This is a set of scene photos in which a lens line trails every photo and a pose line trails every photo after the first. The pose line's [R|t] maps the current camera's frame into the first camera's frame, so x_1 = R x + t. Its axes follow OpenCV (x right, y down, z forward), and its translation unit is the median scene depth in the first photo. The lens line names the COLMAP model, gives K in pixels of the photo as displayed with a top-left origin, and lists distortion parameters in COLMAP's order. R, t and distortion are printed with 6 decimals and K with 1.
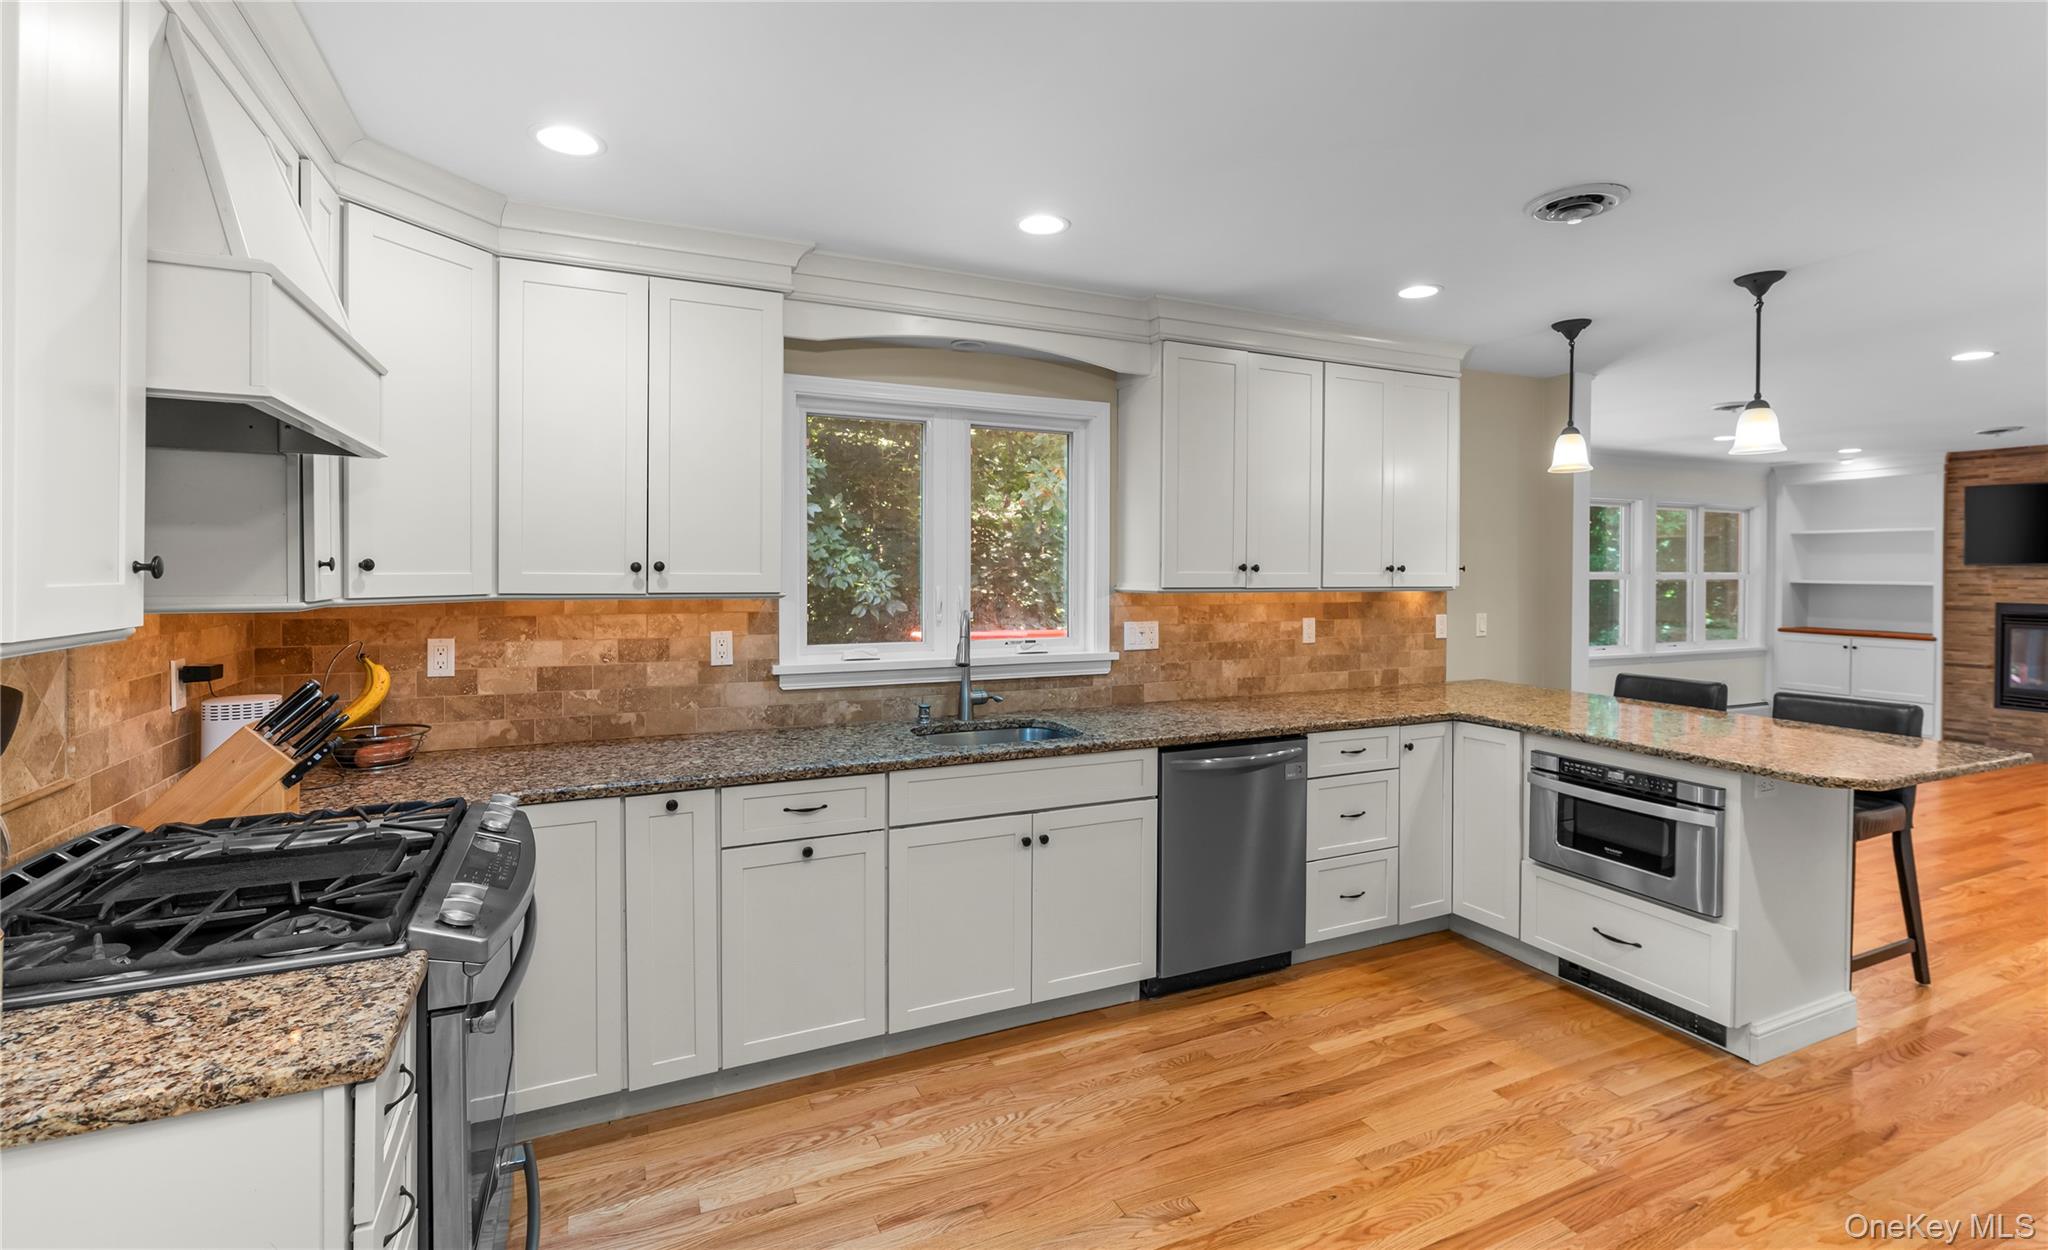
lens RADIAL K [[905.4, 0, 1021.0], [0, 905.4, 579.7], [0, 0, 1]] dist [0.000751, -0.000681]
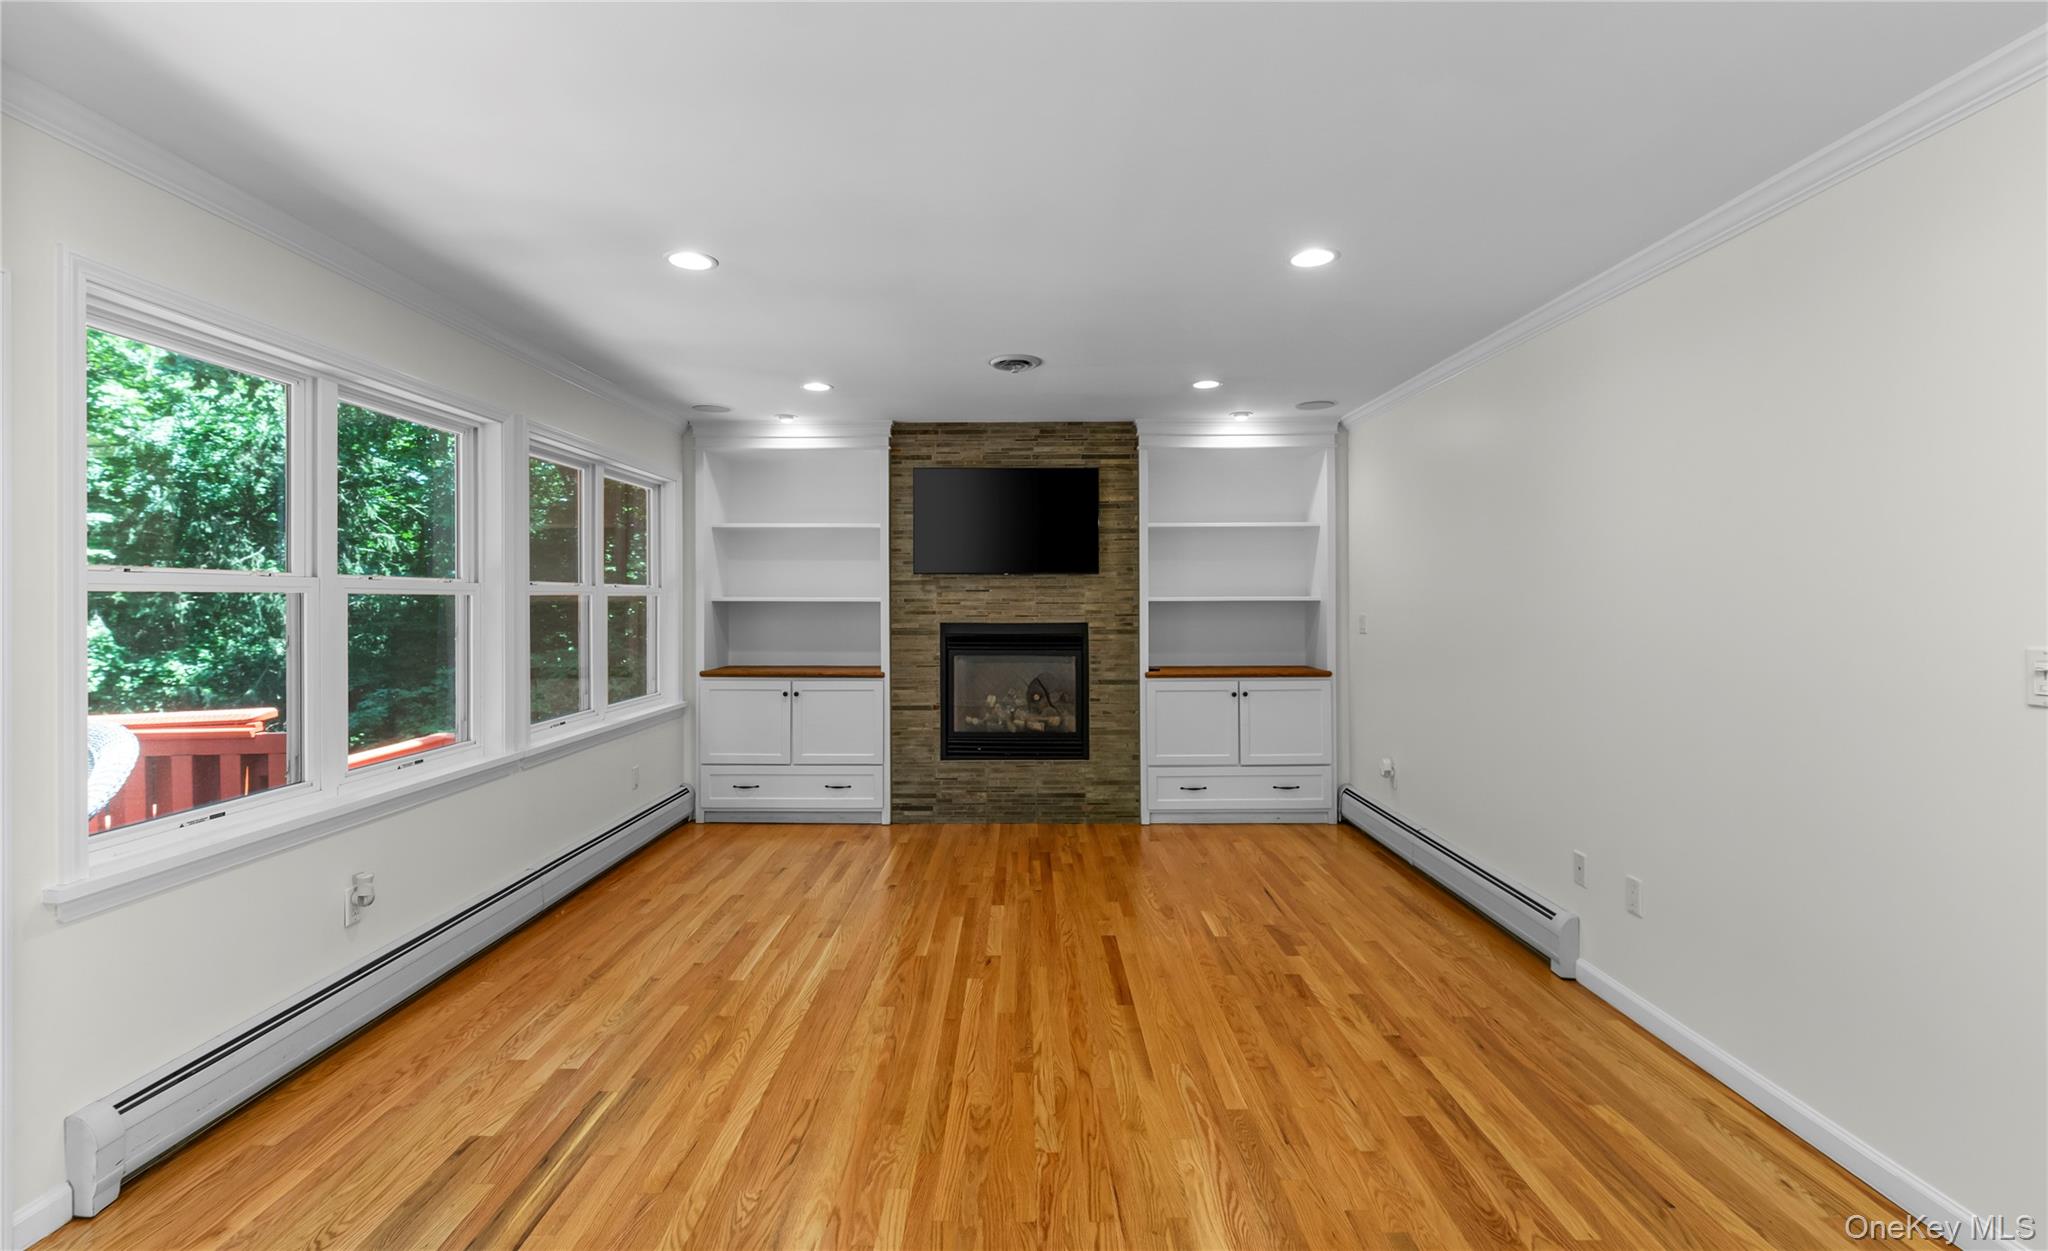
lens RADIAL K [[905.4, 0, 1024.8], [0, 905.4, 596.4], [0, 0, 1]] dist [0.000751, -0.000681]
pose [[0.420297, -0.002986, 0.907382, 0.816592], [0.015463, 0.999873, -0.003872, 0.013919], [-0.907255, 0.015659, 0.420290, 1.217832]]
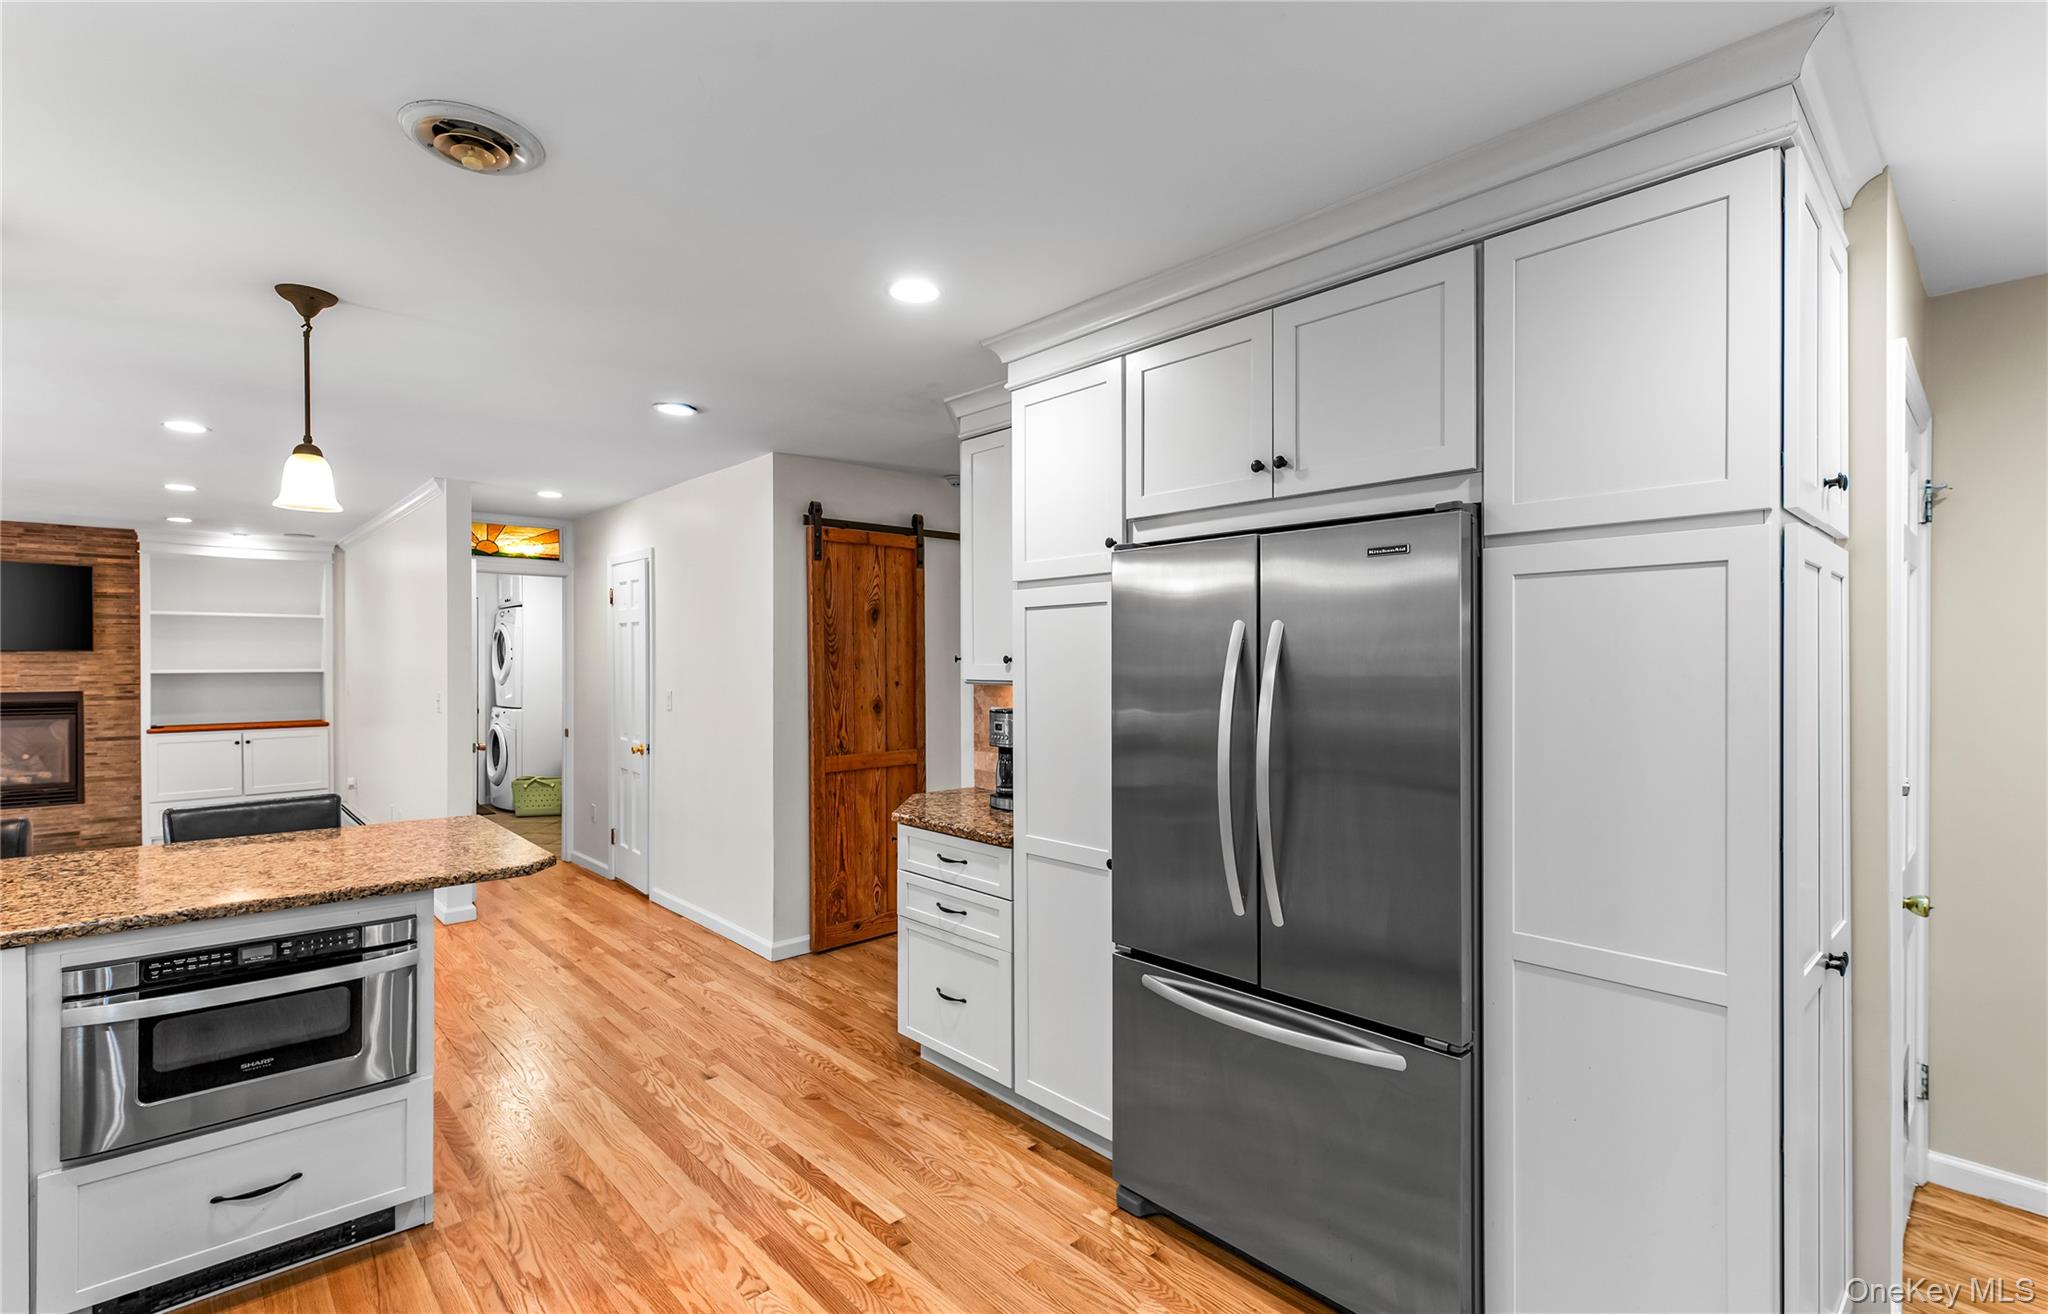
lens RADIAL K [[917.1, 0, 1017.1], [0, 917.1, 664.4], [0, 0, 1]] dist [-0.000263, 0.000676]
pose [[-0.311924, -0.007667, 0.950076, -0.139766], [0.010860, 0.999873, 0.011635, -0.001894], [-0.950045, 0.013947, -0.311801, 0.528676]]
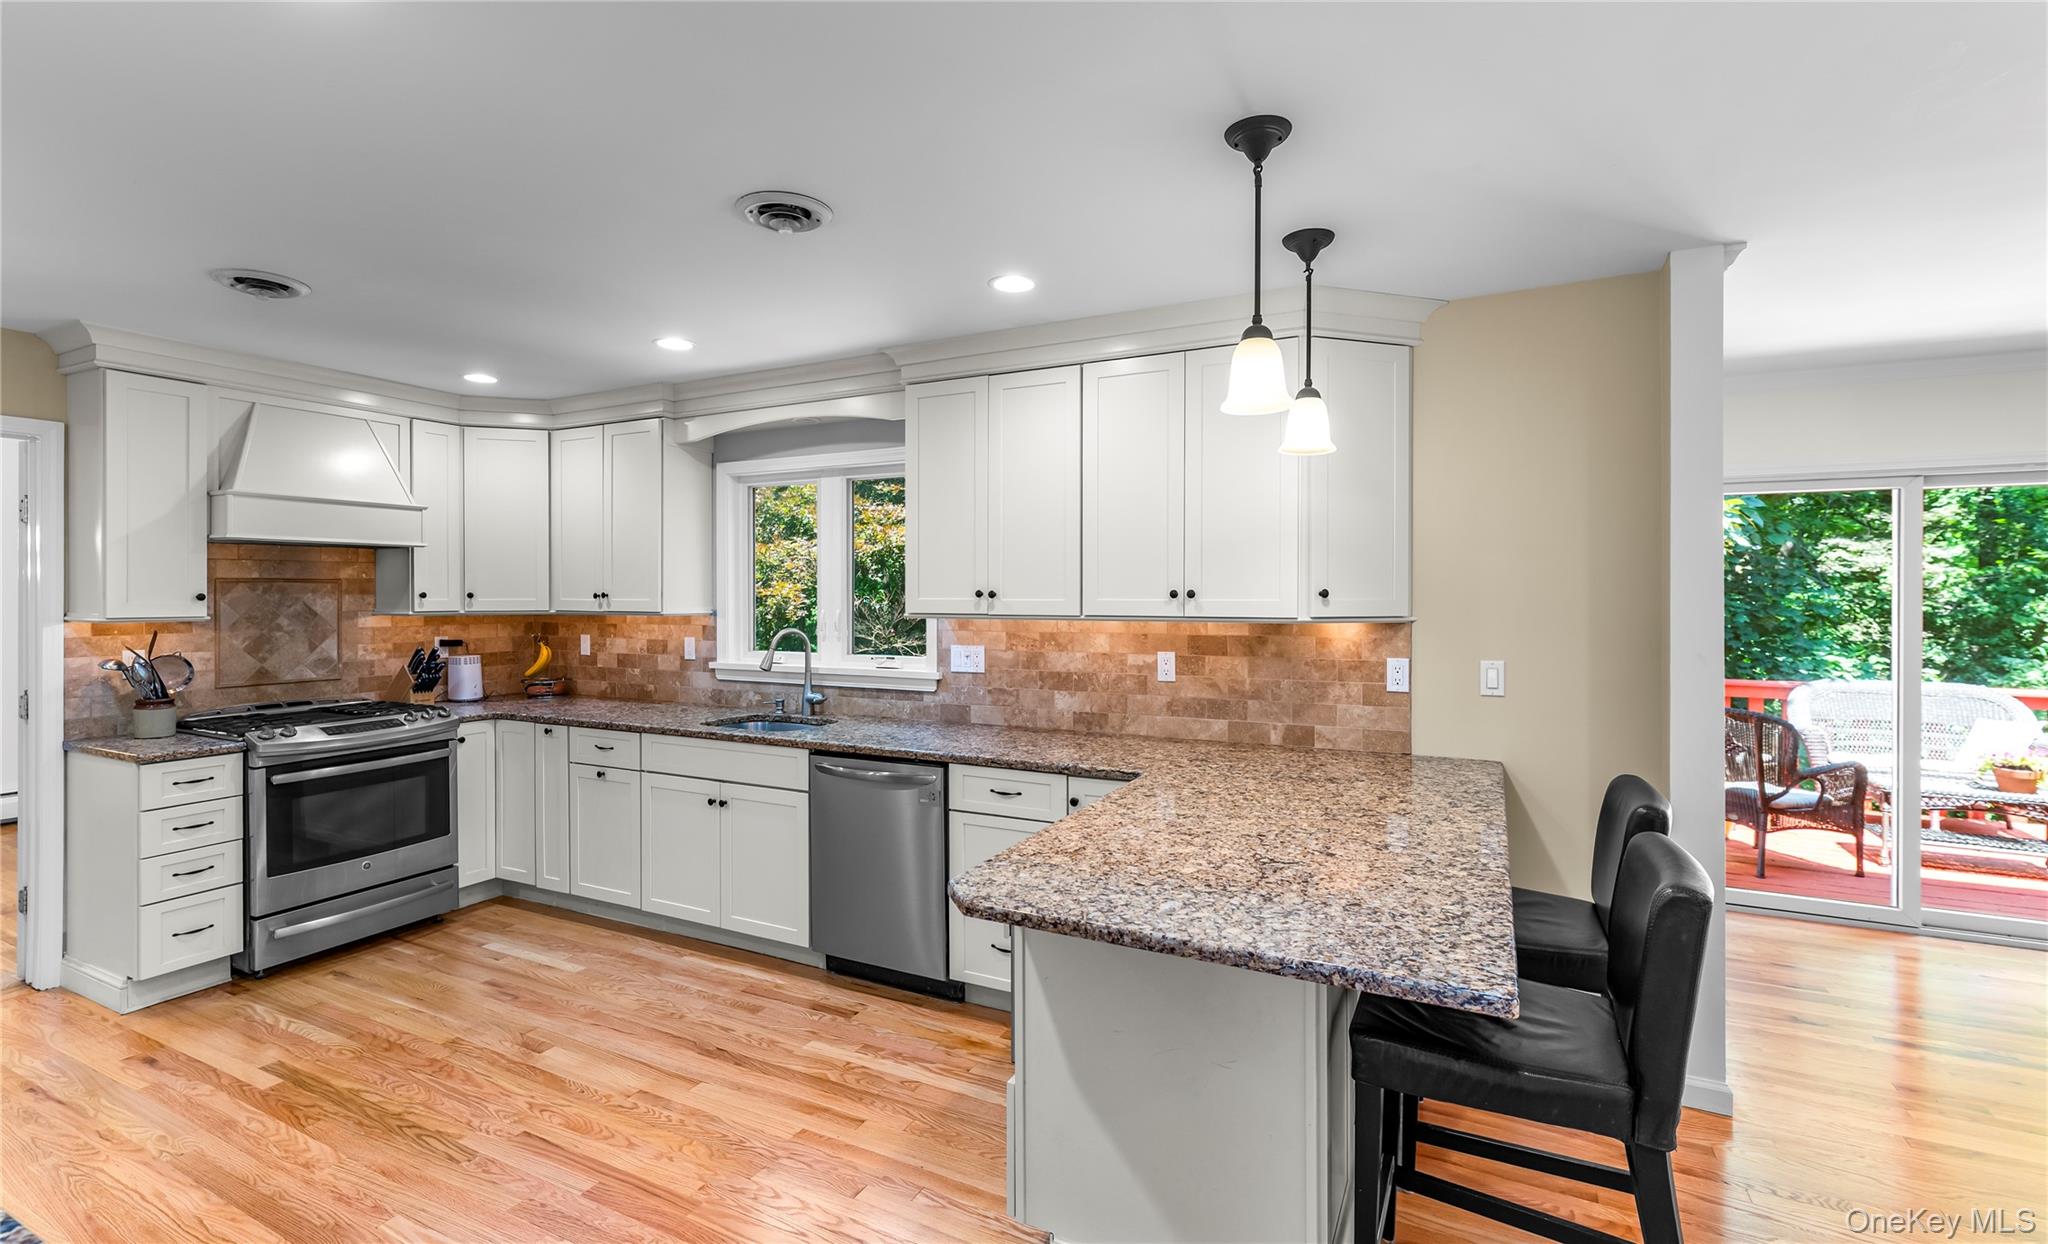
lens RADIAL K [[905.4, 0, 1041.4], [0, 905.4, 604.6], [0, 0, 1]] dist [0.000751, -0.000681]
pose [[0.628962, 0.004802, -0.777421, 0.986880], [-0.006799, 0.999977, 0.000677, -0.002350], [0.777406, 0.004860, 0.628980, 0.399788]]
